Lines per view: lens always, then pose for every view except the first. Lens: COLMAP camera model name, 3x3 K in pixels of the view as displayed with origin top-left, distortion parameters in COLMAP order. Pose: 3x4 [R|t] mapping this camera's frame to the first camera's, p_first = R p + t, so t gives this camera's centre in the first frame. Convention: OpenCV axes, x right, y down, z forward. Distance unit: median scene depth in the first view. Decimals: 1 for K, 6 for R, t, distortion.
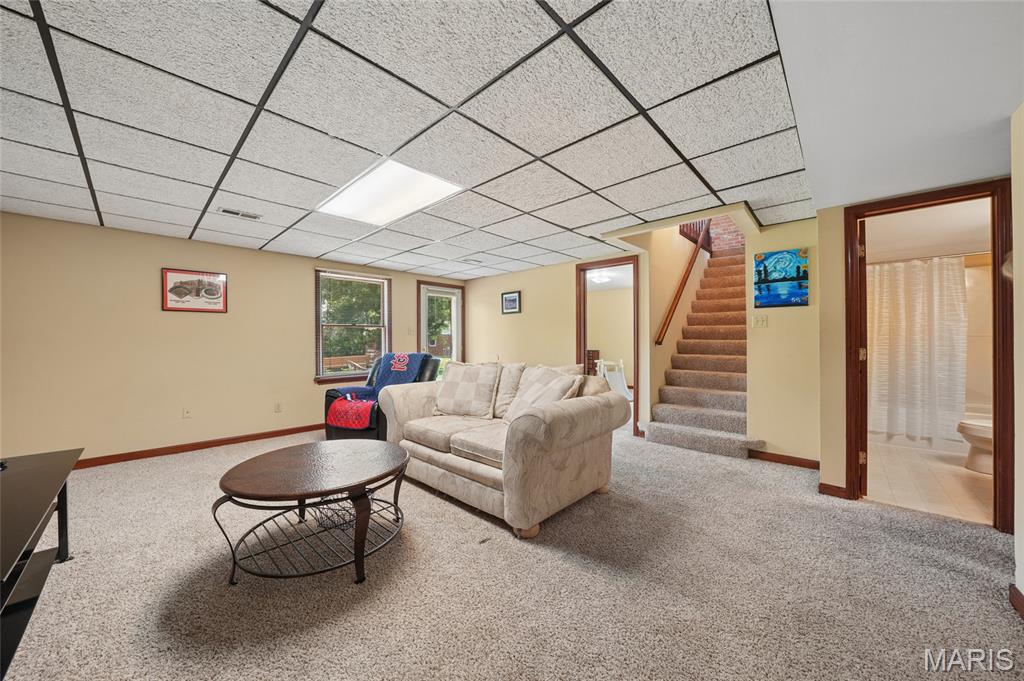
lens RADIAL K [[360.6, 0, 511.1], [0, 360.6, 340.8], [0, 0, 1]] dist [-0.014395, 0.000134]
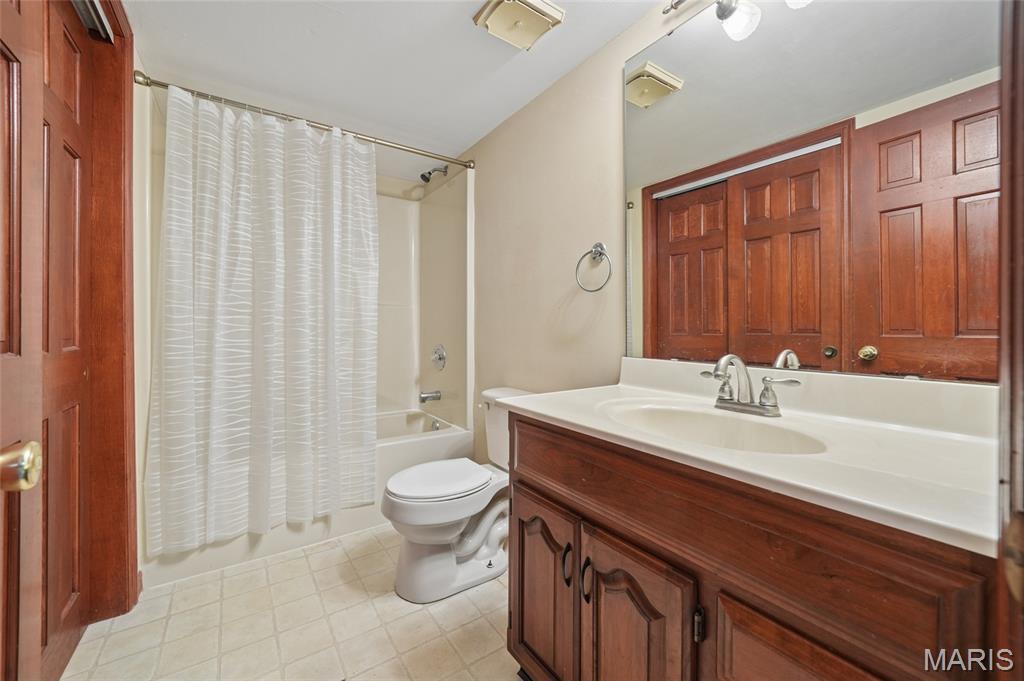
lens RADIAL K [[387.8, 0, 503.8], [0, 387.8, 331.1], [0, 0, 1]] dist [-0.009179, 0.000366]
pose [[0.211421, -0.002393, 0.977392, 0.705716], [-0.003469, 0.999989, 0.003198, 0.031562], [-0.977389, -0.004067, 0.211410, 0.635261]]
